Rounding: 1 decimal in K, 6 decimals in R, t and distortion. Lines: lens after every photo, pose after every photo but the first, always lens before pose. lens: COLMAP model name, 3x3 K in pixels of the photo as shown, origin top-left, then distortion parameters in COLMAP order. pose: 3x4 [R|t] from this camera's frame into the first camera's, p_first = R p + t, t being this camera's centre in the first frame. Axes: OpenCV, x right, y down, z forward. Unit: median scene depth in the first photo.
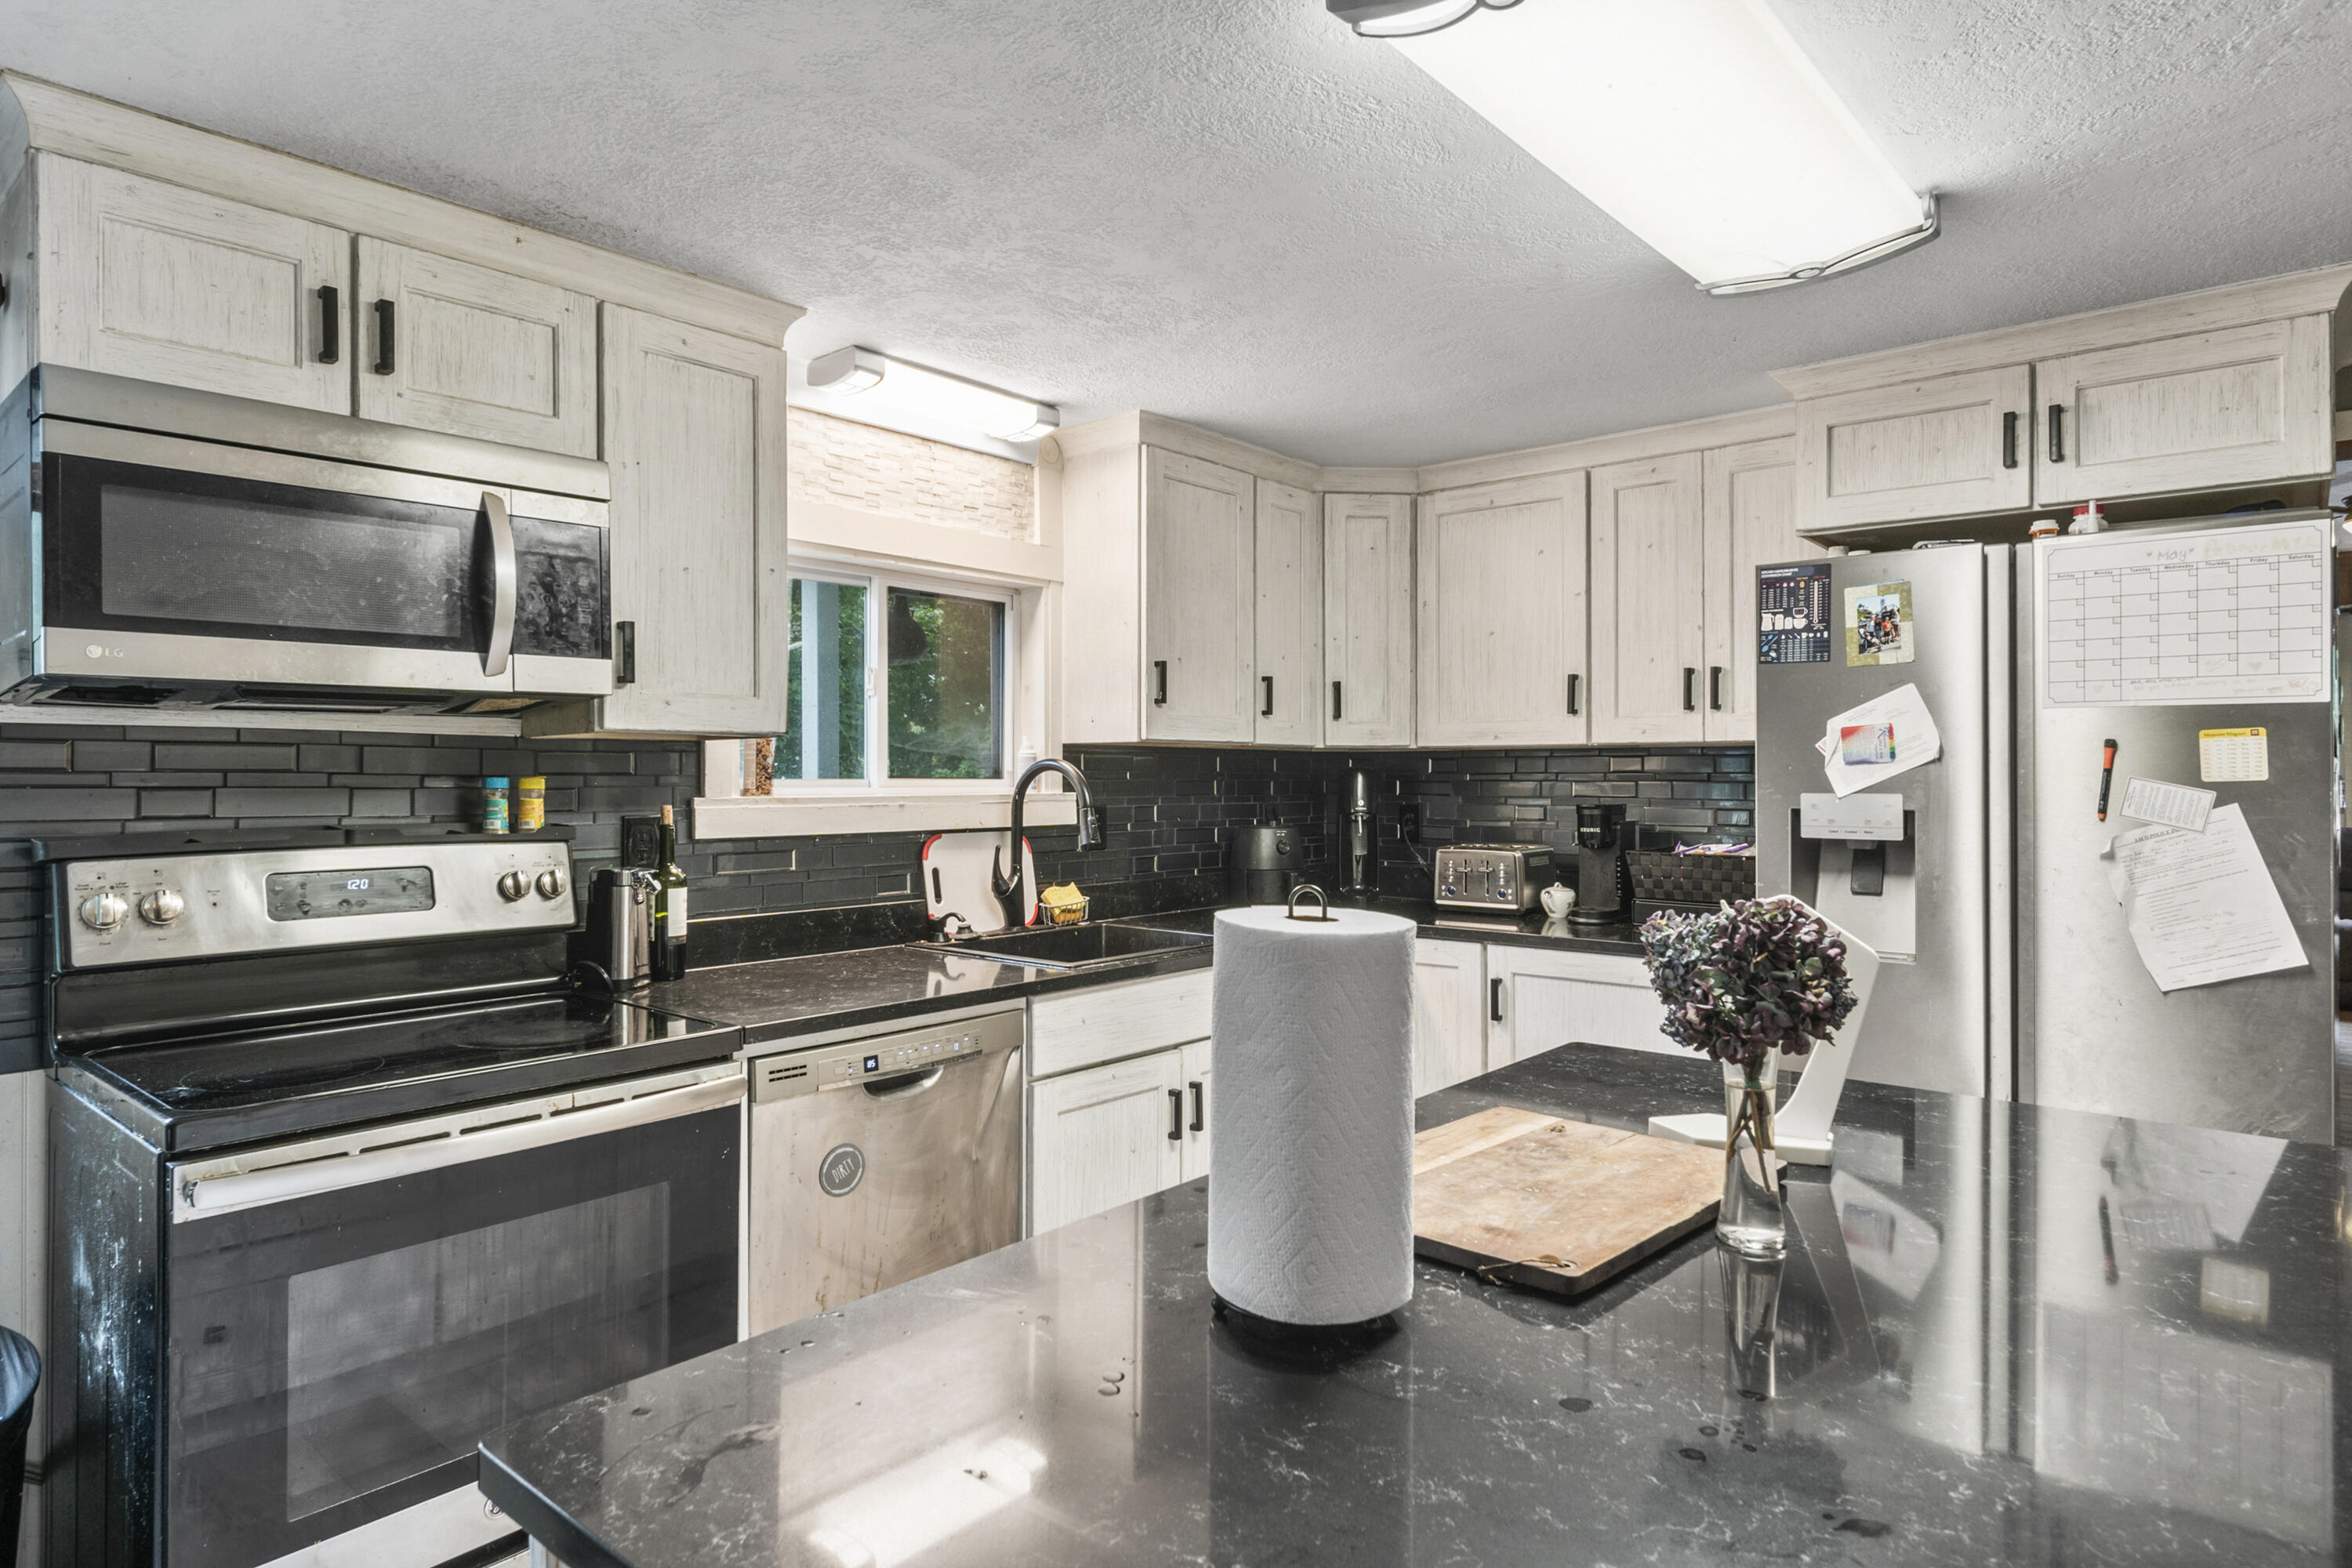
lens RADIAL K [[1323.7, 0, 1167.2], [0, 1323.7, 763.8], [0, 0, 1]] dist [0.004904, -0.001315]
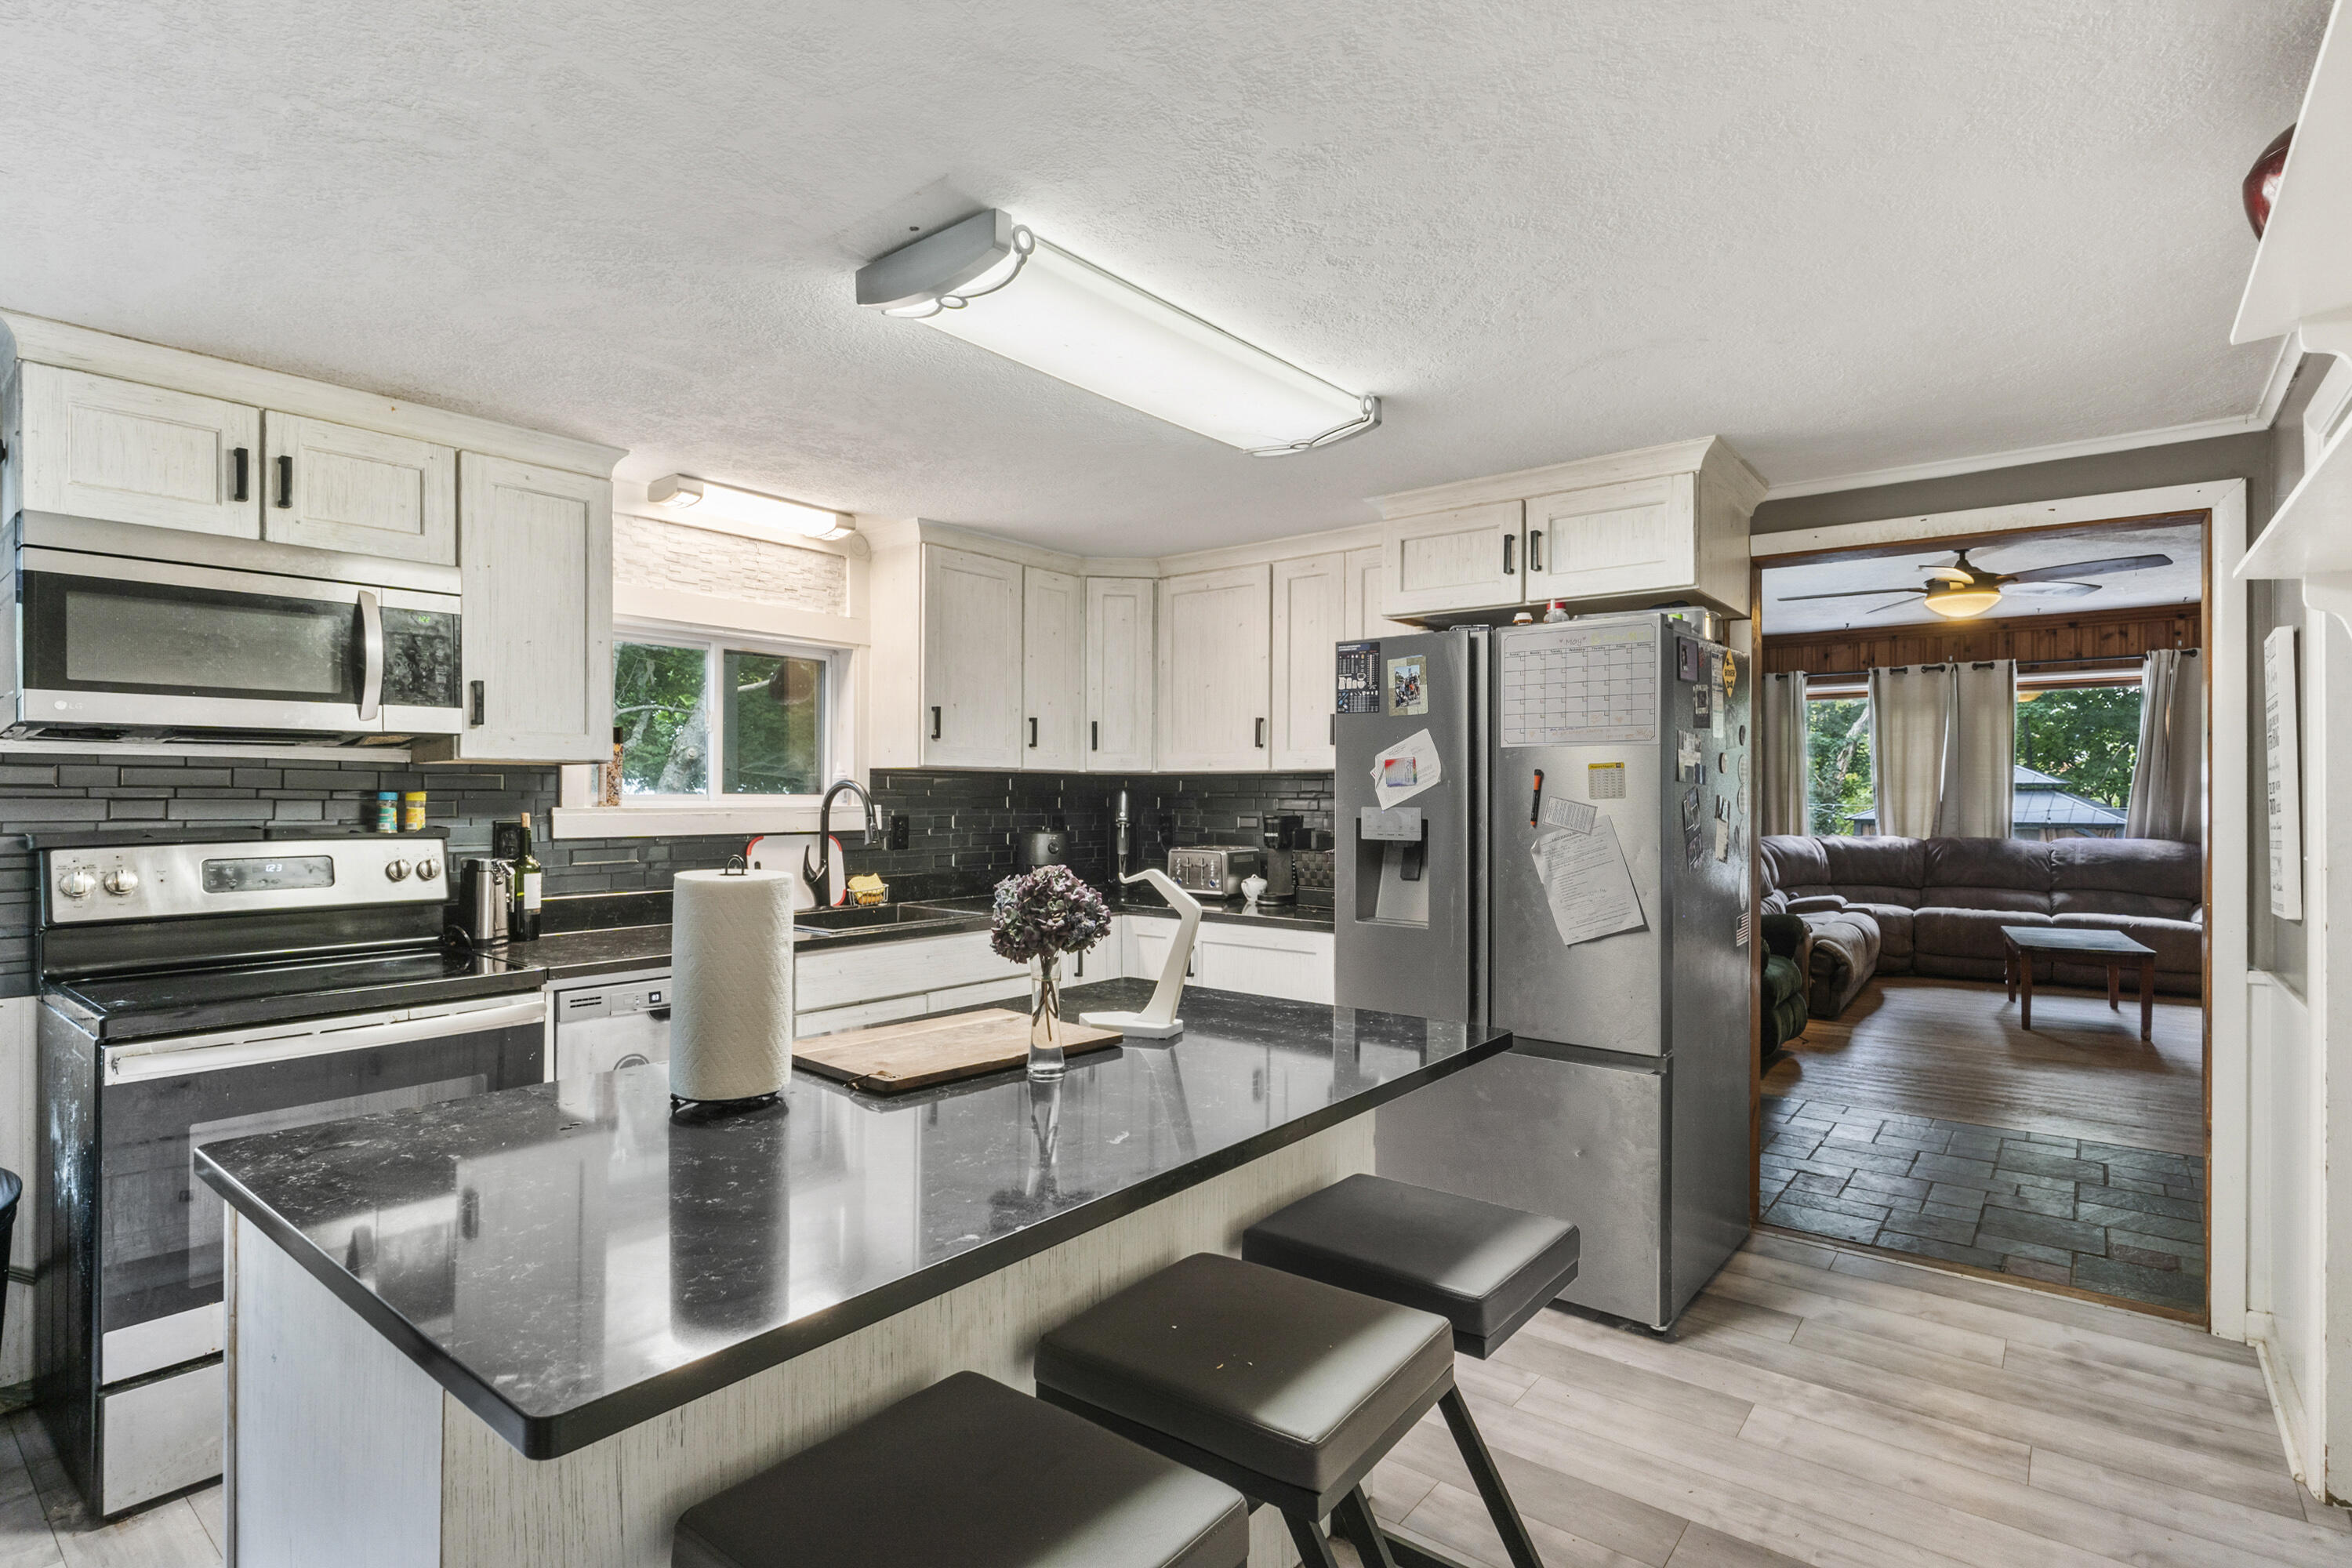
lens RADIAL K [[1147.0, 0, 1169.6], [0, 1147.0, 789.6], [0, 0, 1]] dist [0.000649, 0.000716]
pose [[0.999489, 0.003597, 0.031760, 0.255672], [-0.003775, 0.999978, 0.005544, -0.002006], [-0.031740, -0.005661, 0.999480, -0.209256]]
